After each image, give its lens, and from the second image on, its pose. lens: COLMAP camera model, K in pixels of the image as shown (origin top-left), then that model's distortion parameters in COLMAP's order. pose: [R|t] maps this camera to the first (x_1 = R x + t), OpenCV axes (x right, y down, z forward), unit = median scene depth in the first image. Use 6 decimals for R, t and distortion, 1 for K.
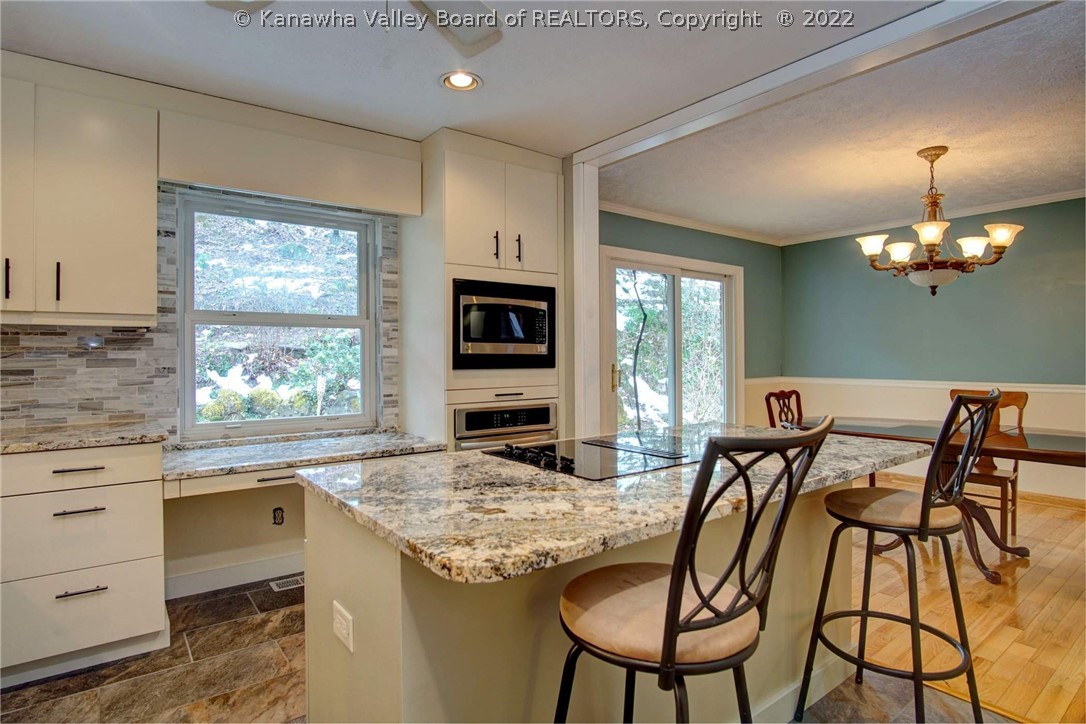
lens RADIAL K [[576.0, 0, 543.3], [0, 576.0, 357.7], [0, 0, 1]] dist [-0.003611, 0.001178]
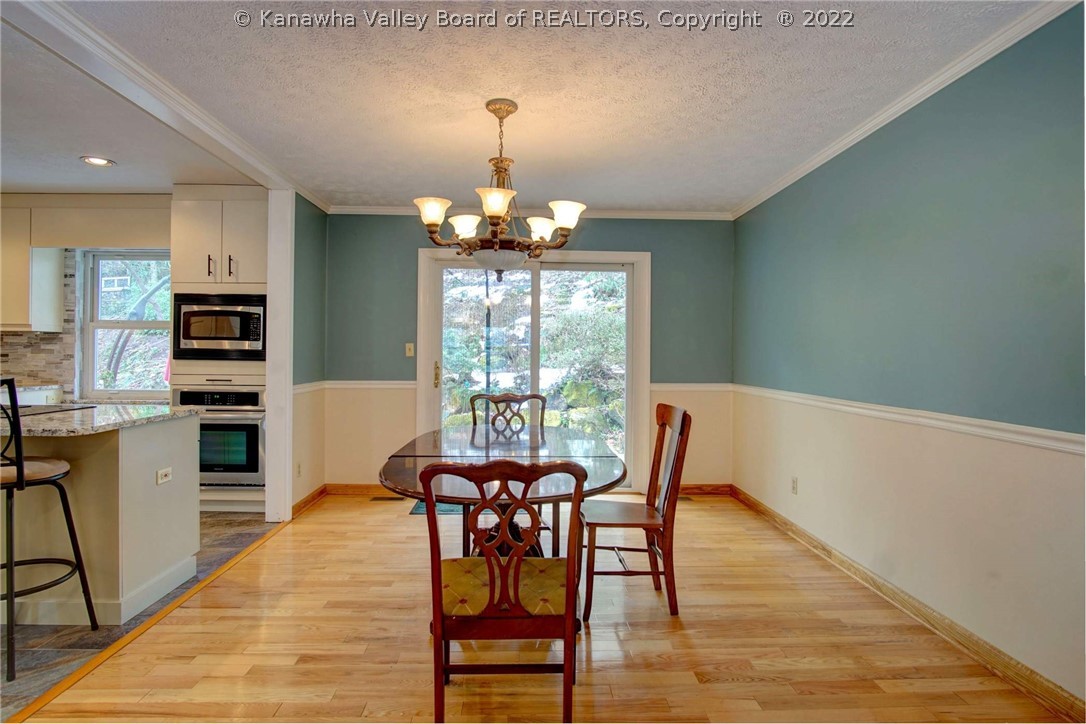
lens RADIAL K [[576.0, 0, 541.0], [0, 576.0, 361.3], [0, 0, 1]] dist [-0.003611, 0.001178]
pose [[0.785720, 0.016502, -0.618362, 1.319601], [-0.020048, 0.999798, 0.001208, 0.005693], [0.618257, 0.011448, 0.785893, 0.441707]]
